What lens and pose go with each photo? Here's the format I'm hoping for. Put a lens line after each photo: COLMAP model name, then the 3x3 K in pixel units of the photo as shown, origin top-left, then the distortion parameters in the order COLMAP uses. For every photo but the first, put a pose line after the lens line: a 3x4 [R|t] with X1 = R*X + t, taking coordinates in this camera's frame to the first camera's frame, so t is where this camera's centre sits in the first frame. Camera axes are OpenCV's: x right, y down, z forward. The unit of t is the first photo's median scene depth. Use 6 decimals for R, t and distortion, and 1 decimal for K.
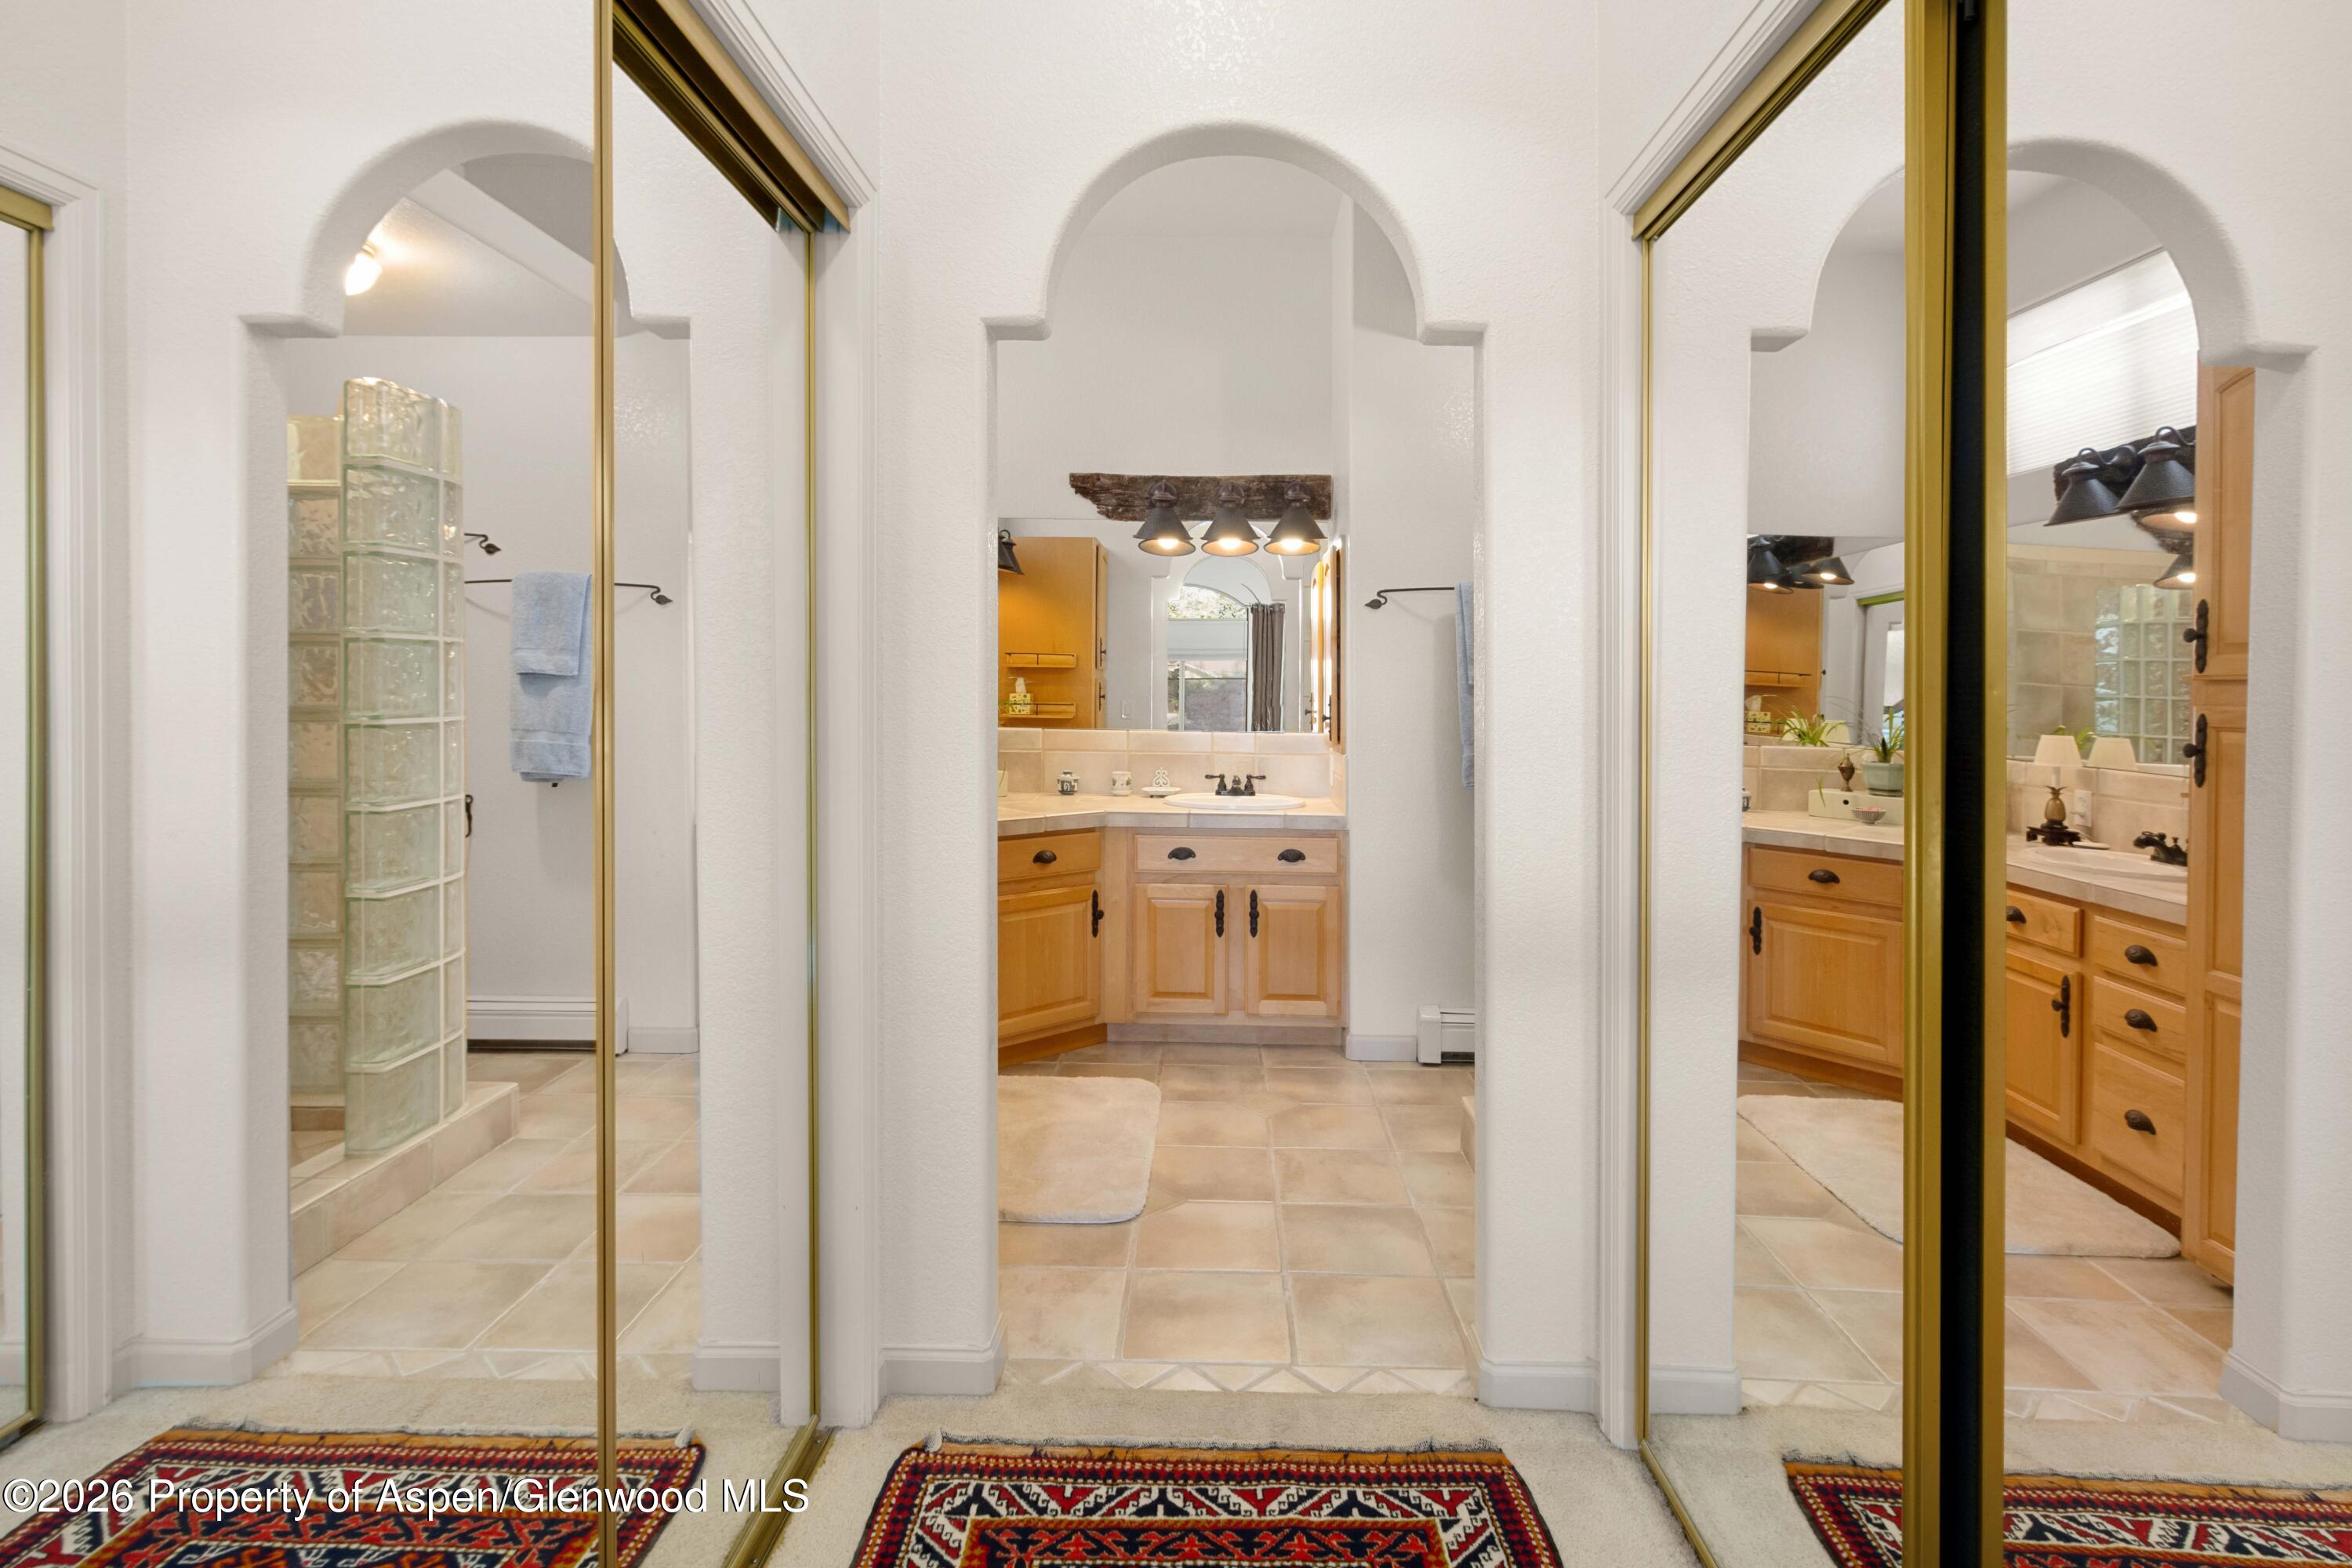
lens RADIAL K [[1118.9, 0, 1197.9], [0, 1118.9, 757.9], [0, 0, 1]] dist [0.000648, -0.000065]
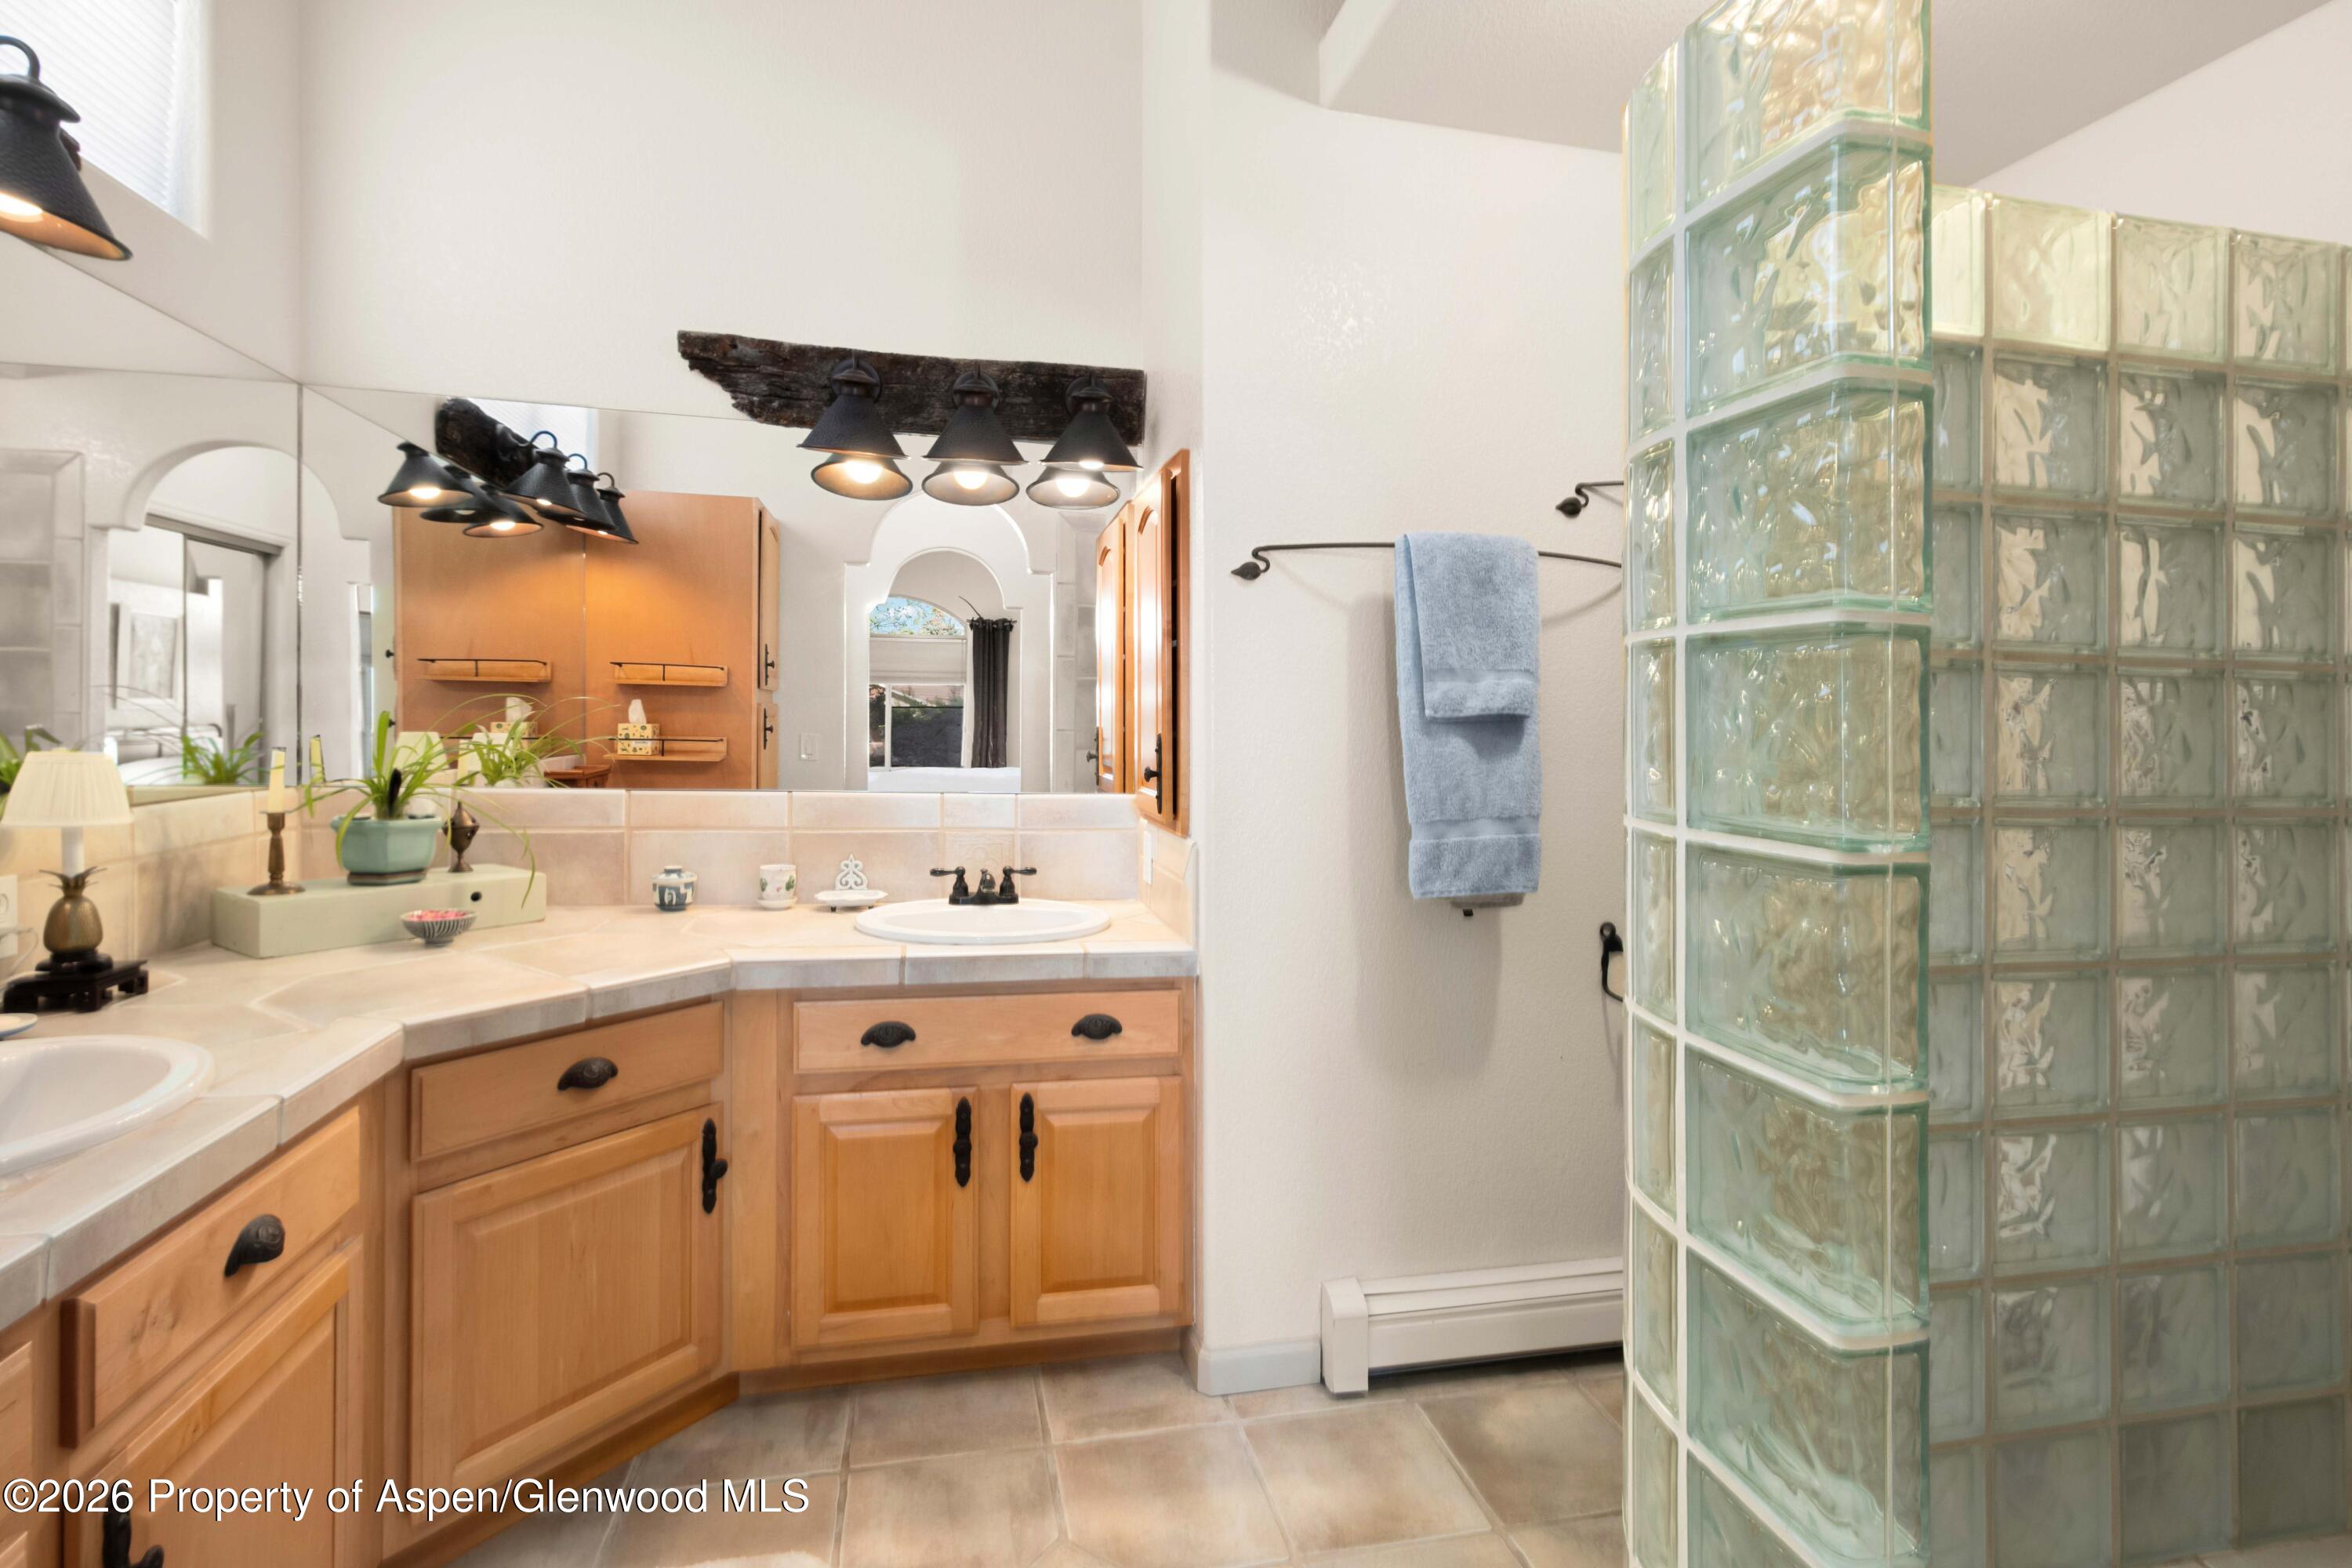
lens RADIAL K [[1118.9, 0, 1197.9], [0, 1118.9, 757.9], [0, 0, 1]] dist [0.000648, -0.000065]
pose [[0.967283, -0.000703, 0.253700, -0.006936], [0.007485, 0.999640, -0.025770, -0.029055], [-0.253591, 0.026826, 0.966940, 0.446248]]
